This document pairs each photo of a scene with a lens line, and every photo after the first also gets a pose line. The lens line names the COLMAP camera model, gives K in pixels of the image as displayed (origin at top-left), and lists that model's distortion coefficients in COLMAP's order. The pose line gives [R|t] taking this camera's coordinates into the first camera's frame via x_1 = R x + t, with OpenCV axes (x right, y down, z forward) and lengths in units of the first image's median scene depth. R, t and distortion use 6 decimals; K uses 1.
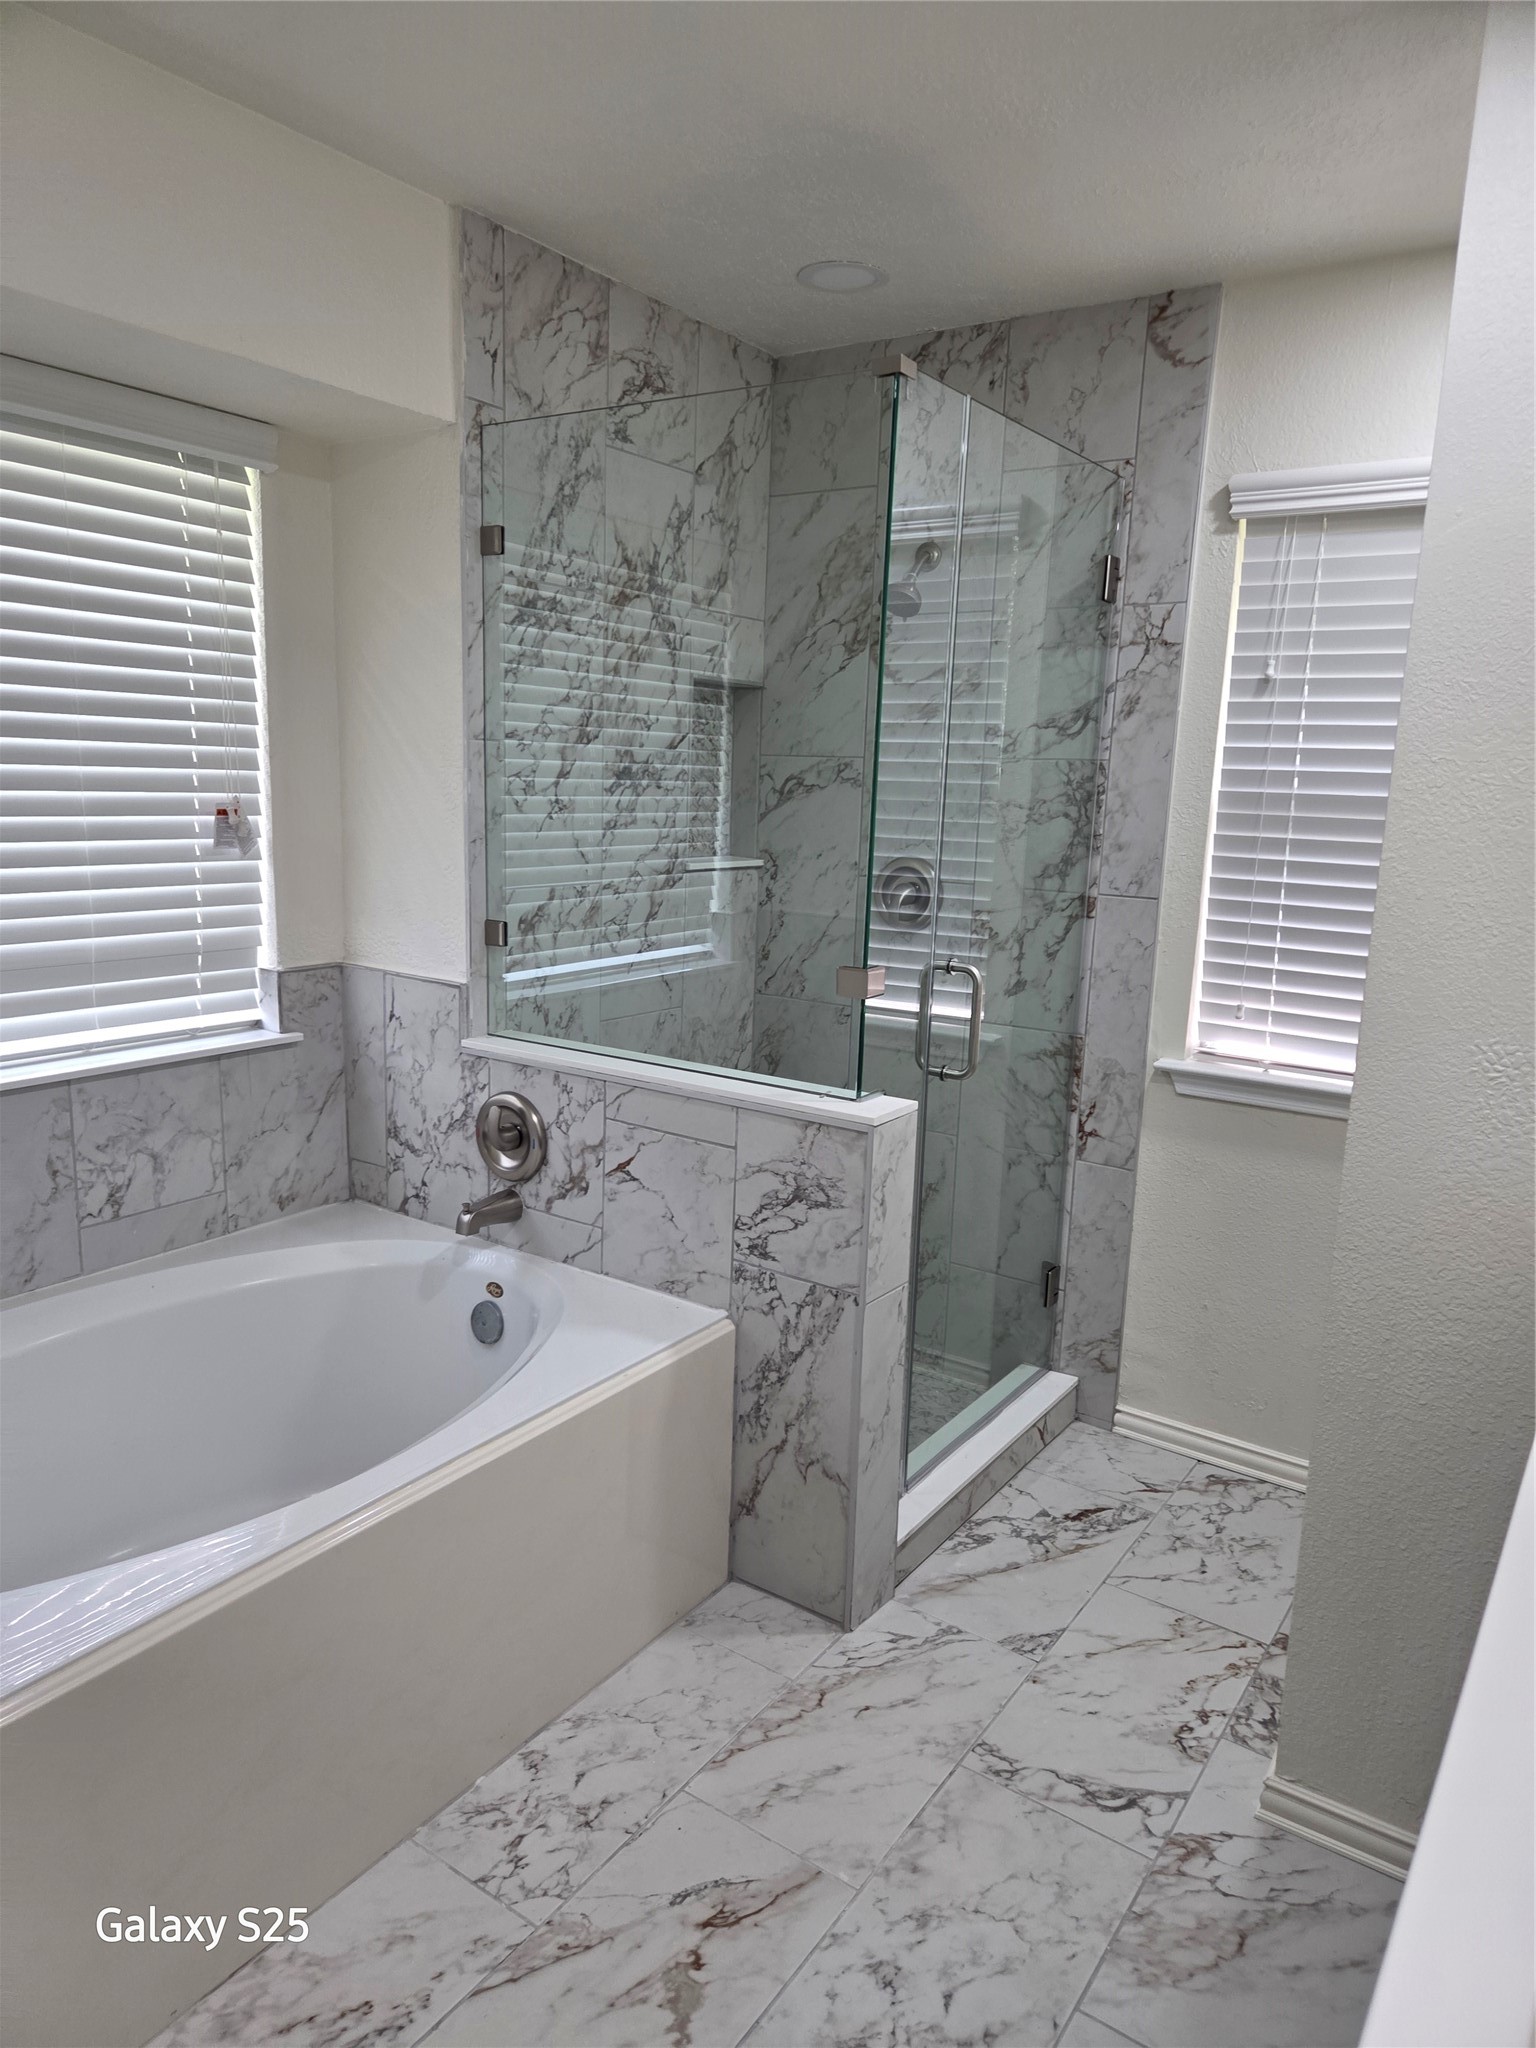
lens RADIAL K [[1363.6, 0, 762.9], [0, 1363.6, 1022.6], [0, 0, 1]] dist [0.074468, -0.052401]
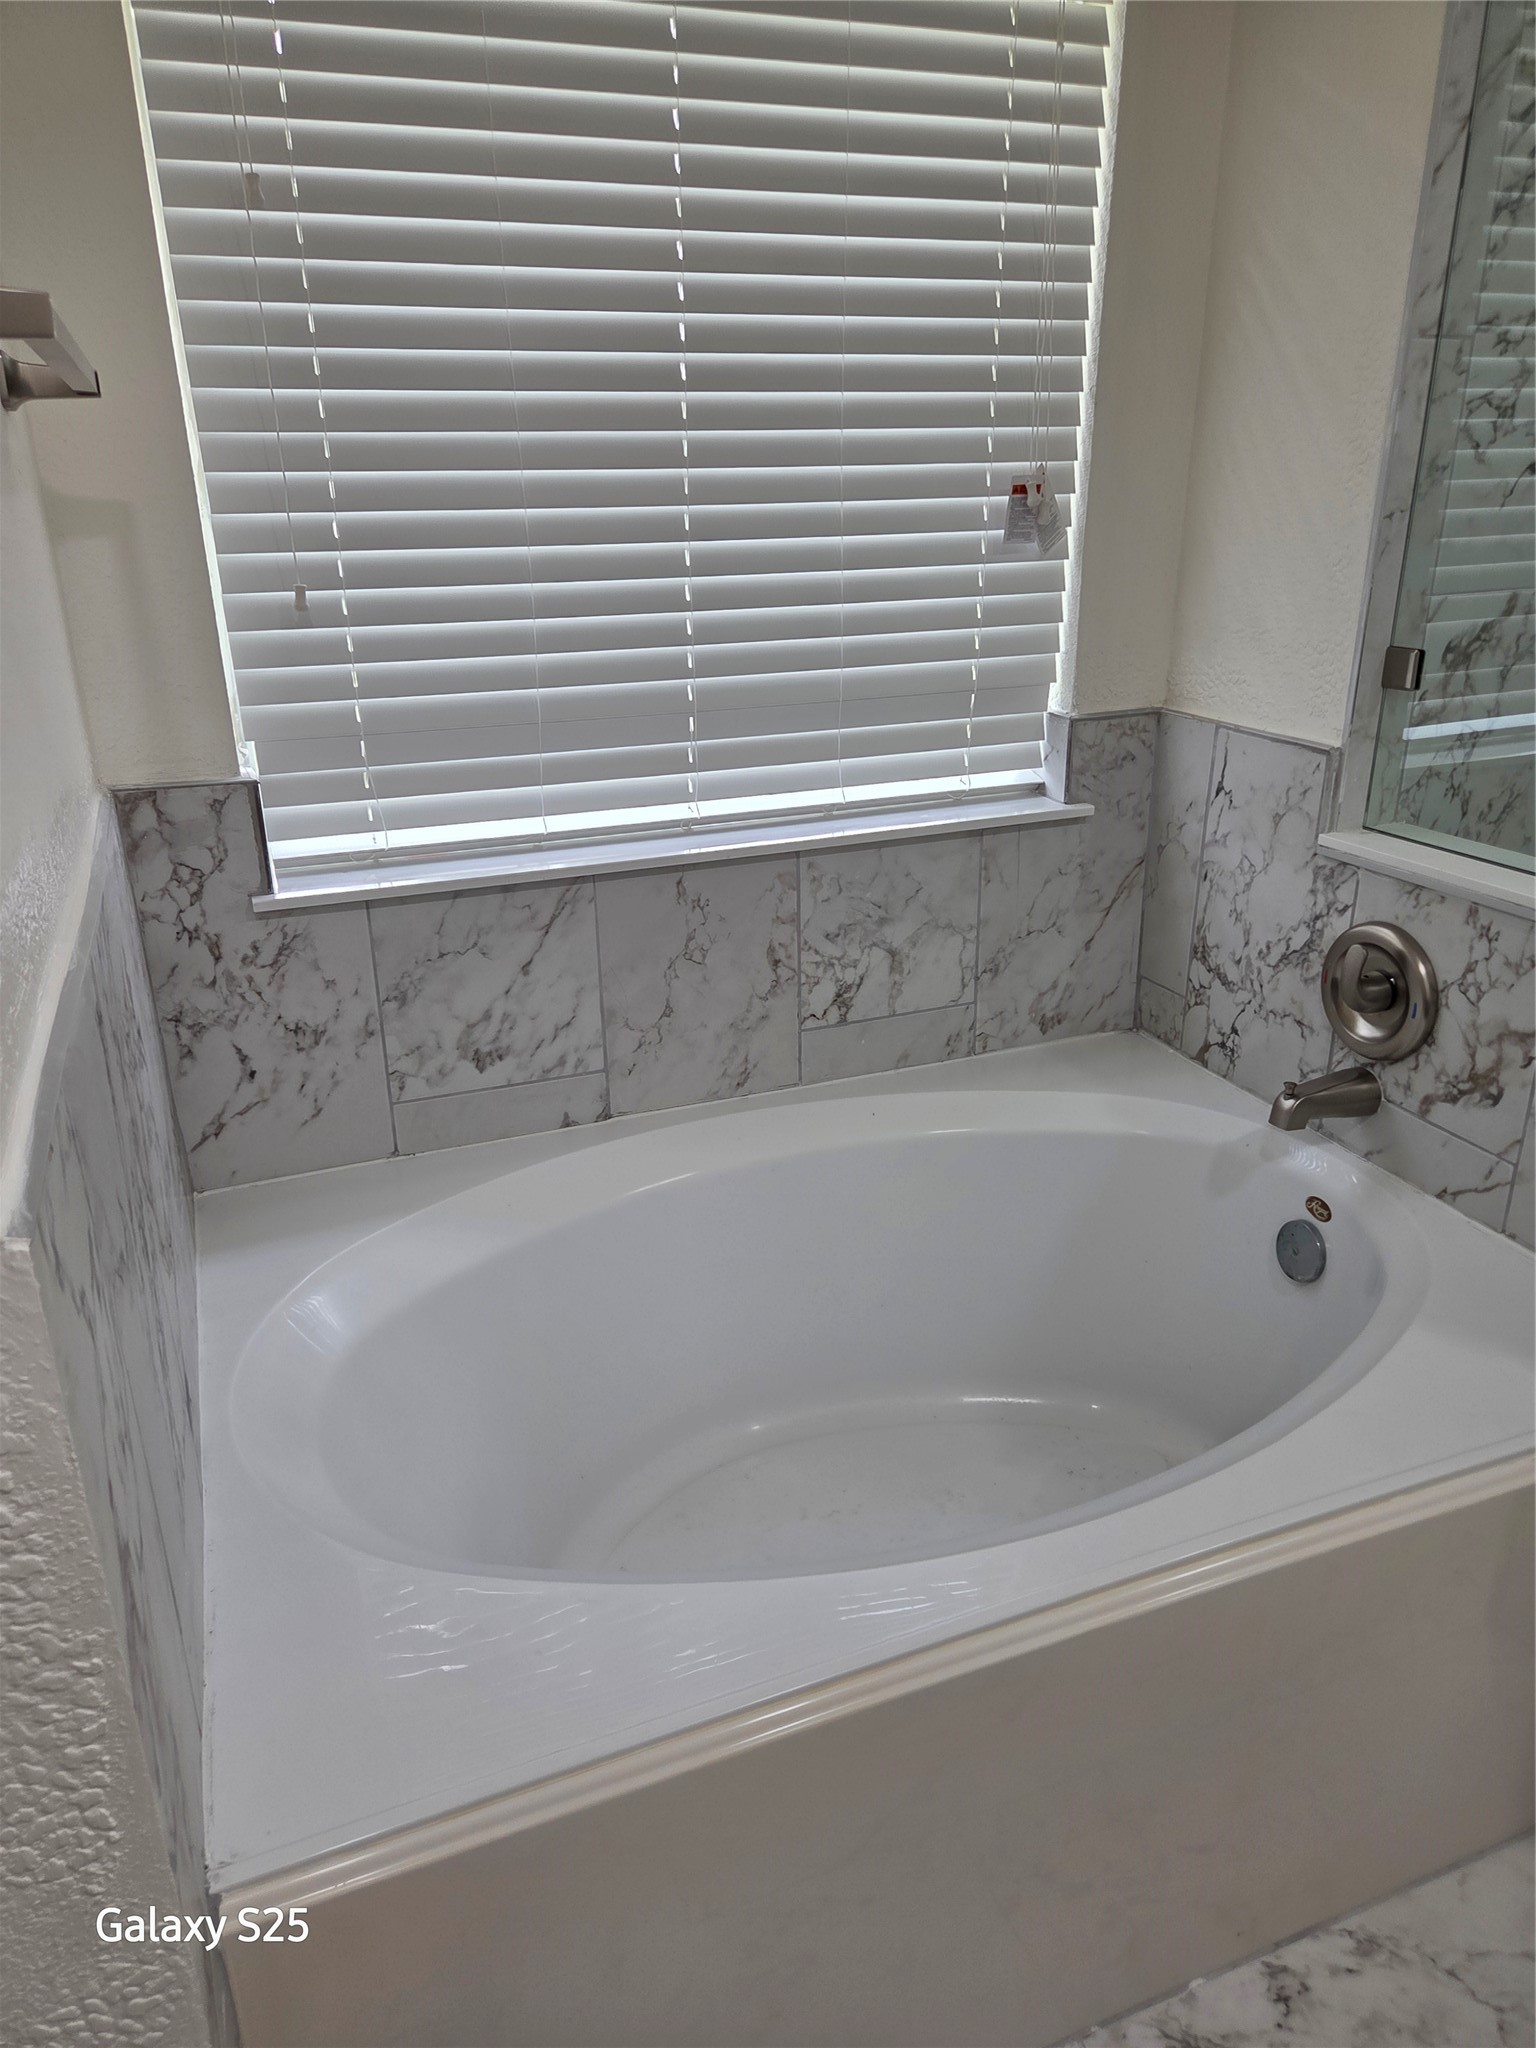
lens RADIAL K [[1381.0, 0, 740.5], [0, 1381.0, 1019.1], [0, 0, 1]] dist [0.076565, -0.061136]
pose [[0.817869, 0.164349, -0.551434, -0.063216], [-0.058850, 0.977208, 0.203962, -0.022339], [0.572387, -0.134362, 0.808900, 0.287579]]
